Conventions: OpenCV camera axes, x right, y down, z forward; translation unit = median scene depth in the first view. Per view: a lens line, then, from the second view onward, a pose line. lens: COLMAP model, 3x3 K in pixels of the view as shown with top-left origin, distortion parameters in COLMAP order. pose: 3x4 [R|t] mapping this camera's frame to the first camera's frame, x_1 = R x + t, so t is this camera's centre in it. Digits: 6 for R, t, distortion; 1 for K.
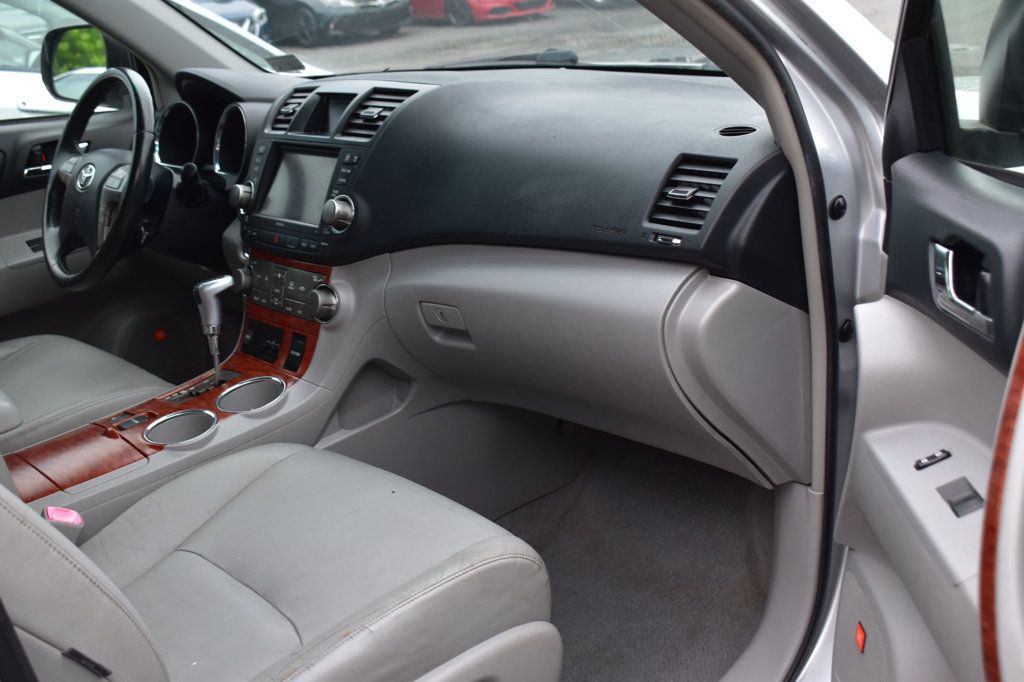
lens RADIAL K [[1194.4, 0, 512.0], [0, 1194.4, 341.0], [0, 0, 1]] dist [-0.047973, -0.028603]
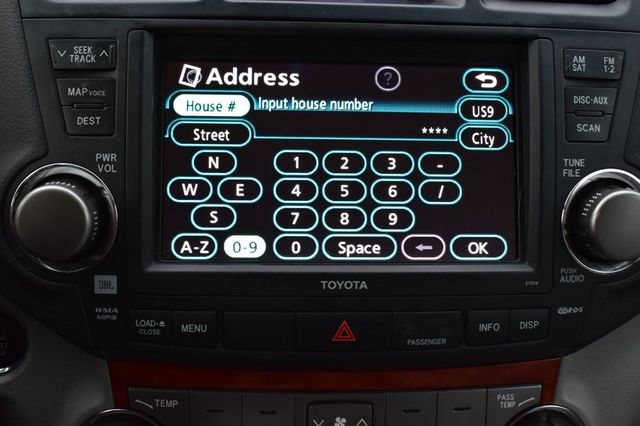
lens RADIAL K [[766.4, 0, 320.0], [0, 766.4, 213.0], [0, 0, 1]] dist [-0.042959, -0.035765]
pose [[0.597245, -0.263465, 0.757552, -0.366765], [0.154596, 0.964612, 0.213596, -0.169552], [-0.787019, -0.010455, 0.616840, 0.909445]]
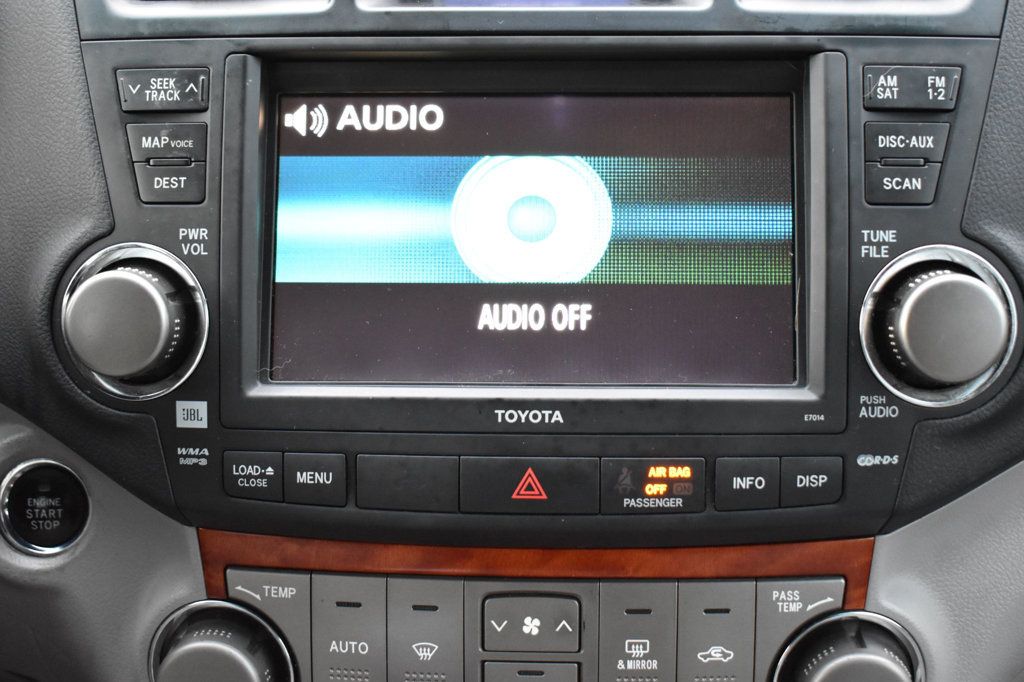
lens RADIAL K [[1382.3, 0, 512.0], [0, 1382.3, 341.0], [0, 0, 1]] dist [-0.025799, -0.002302]
pose [[0.679458, -0.240893, 0.693042, -0.388591], [0.176148, 0.970498, 0.164637, -0.161367], [-0.712256, 0.010214, 0.701845, 0.850994]]
